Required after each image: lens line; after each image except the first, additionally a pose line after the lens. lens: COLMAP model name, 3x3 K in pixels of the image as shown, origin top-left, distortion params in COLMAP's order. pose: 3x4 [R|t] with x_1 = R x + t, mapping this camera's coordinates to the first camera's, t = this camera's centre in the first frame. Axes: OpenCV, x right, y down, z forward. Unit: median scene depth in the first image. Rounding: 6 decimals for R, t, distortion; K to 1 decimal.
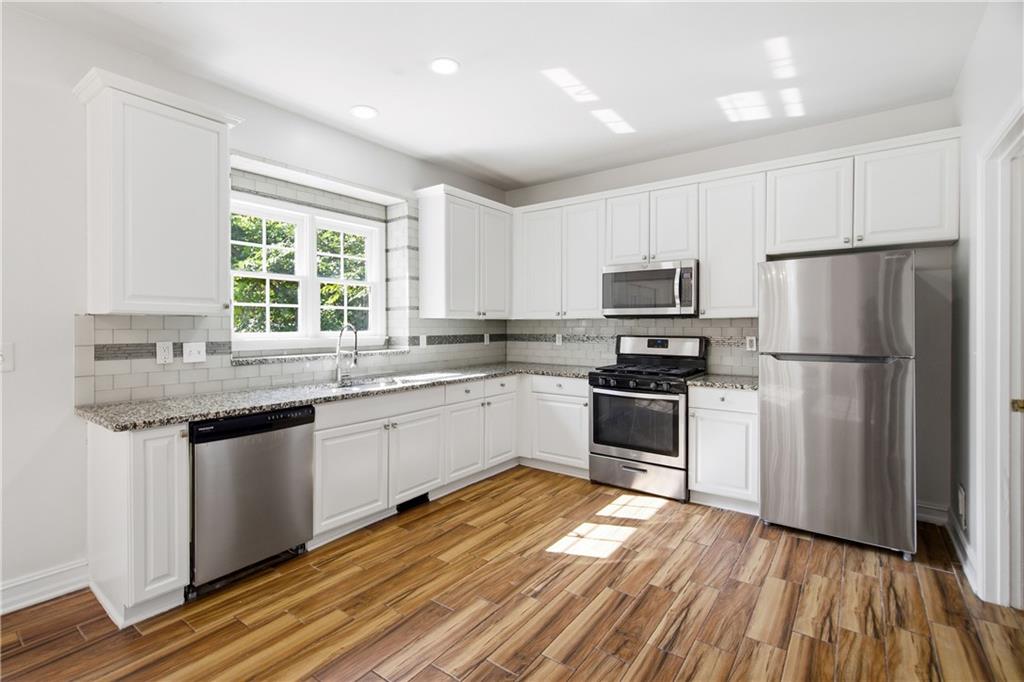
lens RADIAL K [[471.5, 0, 486.8], [0, 471.5, 333.3], [0, 0, 1]] dist [0.001952, 0.000155]
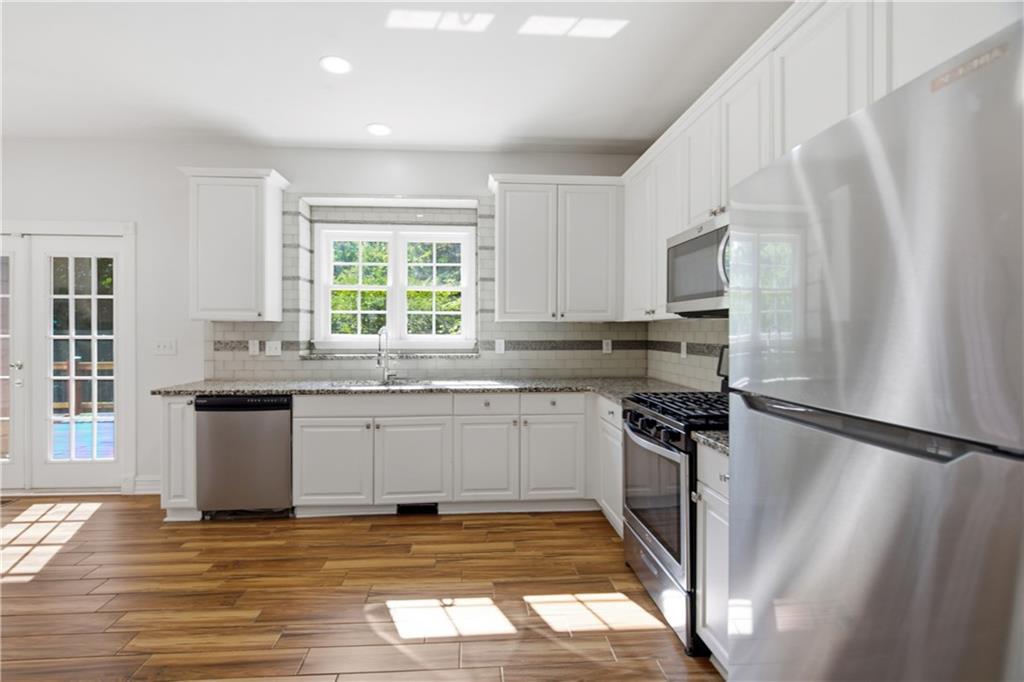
lens RADIAL K [[469.2, 0, 509.5], [0, 469.2, 331.2], [0, 0, 1]] dist [0.000836, 0.000391]
pose [[0.667733, 0.006440, -0.744373, 0.713954], [-0.014724, 0.999881, -0.004557, -0.010594], [0.744255, 0.014002, 0.667749, 0.495671]]
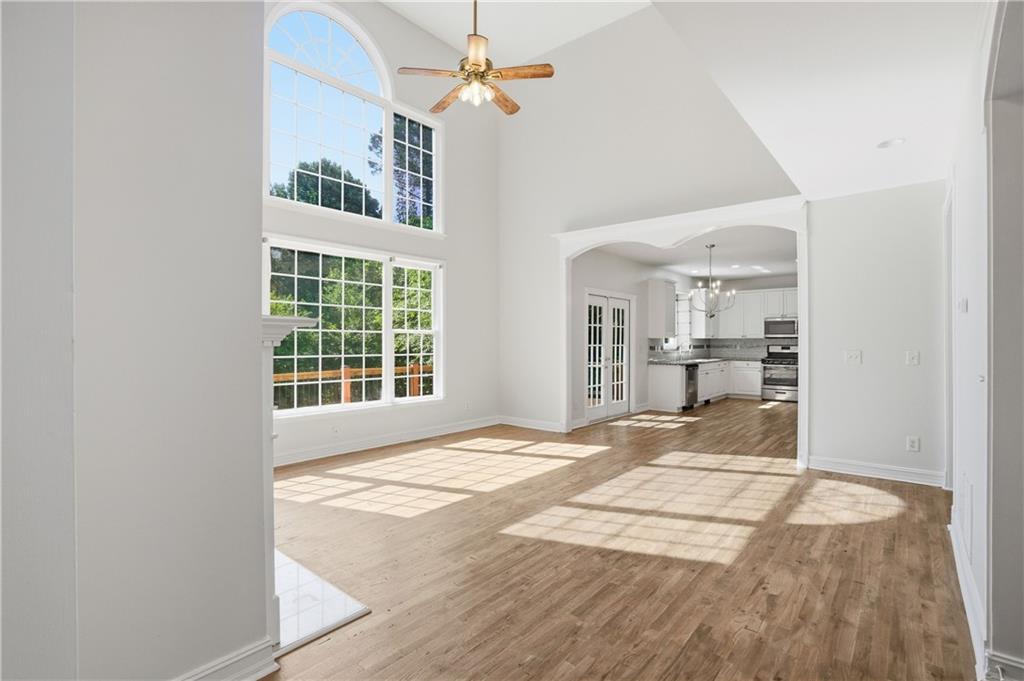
lens RADIAL K [[514.8, 0, 490.9], [0, 514.8, 341.6], [0, 0, 1]] dist [0.000283, 0.000360]
pose [[0.999839, 0.003815, -0.017513, -1.483617], [-0.004038, 0.999911, -0.012713, 0.033595], [0.017463, 0.012782, 0.999766, -2.289603]]
